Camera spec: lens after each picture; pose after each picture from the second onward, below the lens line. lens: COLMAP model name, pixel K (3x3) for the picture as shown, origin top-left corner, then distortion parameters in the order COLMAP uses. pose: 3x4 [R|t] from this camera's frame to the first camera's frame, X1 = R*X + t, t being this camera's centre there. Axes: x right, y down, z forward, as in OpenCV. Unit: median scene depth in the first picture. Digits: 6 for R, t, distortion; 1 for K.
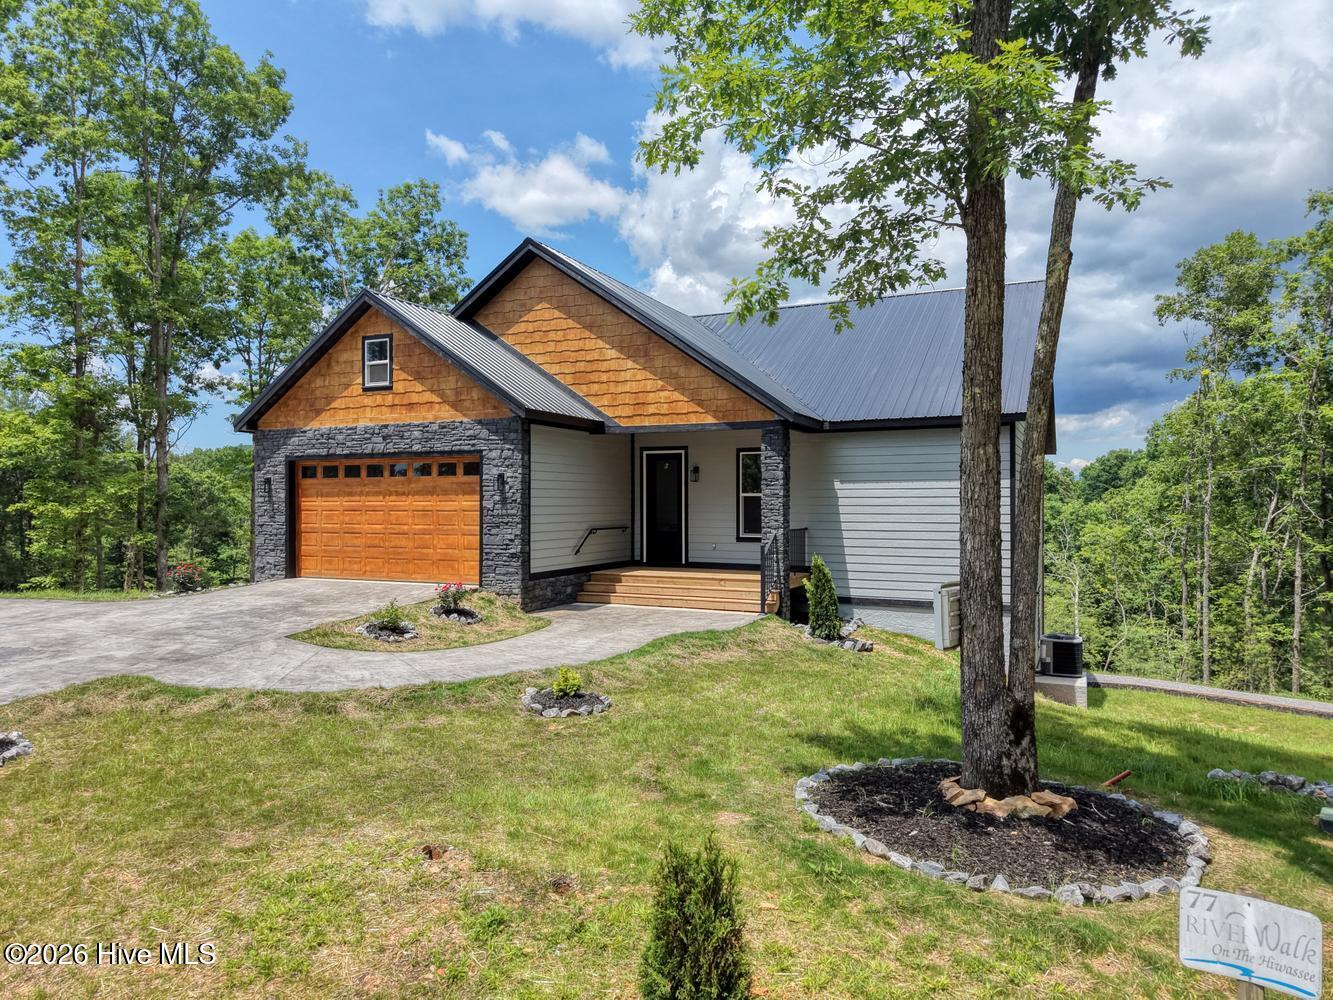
lens RADIAL K [[911.6, 0, 664.1], [0, 911.6, 505.0], [0, 0, 1]] dist [0.010132, -0.003727]
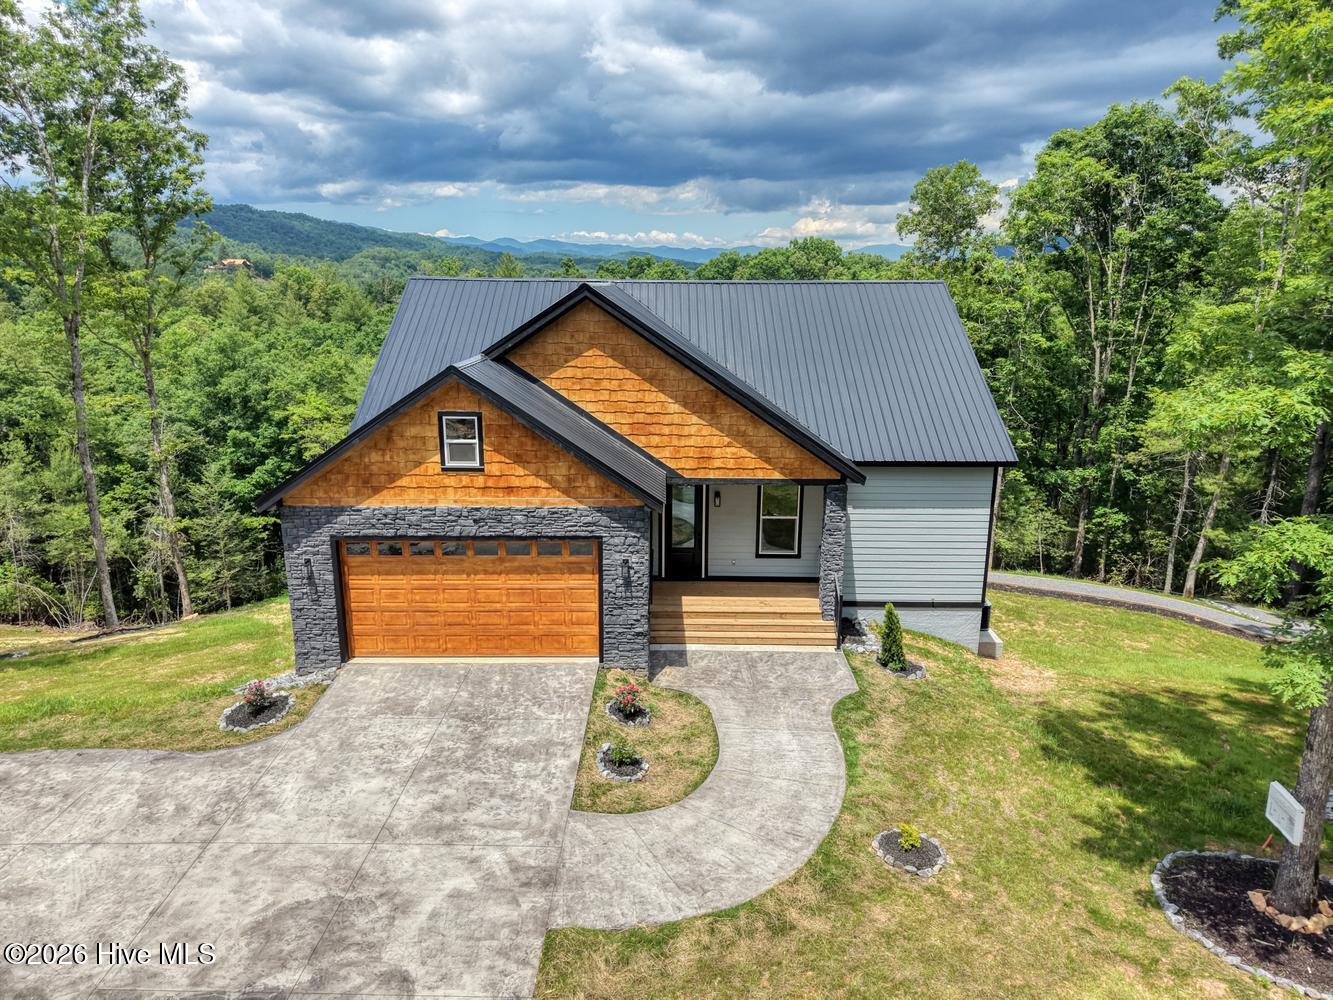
lens RADIAL K [[911.6, 0, 676.5], [0, 911.6, 498.5], [0, 0, 1]] dist [0.010132, -0.003727]
pose [[0.898323, -0.099236, 0.427982, -0.518134], [-0.006603, 0.970996, 0.239005, -0.321032], [-0.439286, -0.217529, 0.871613, 0.090931]]
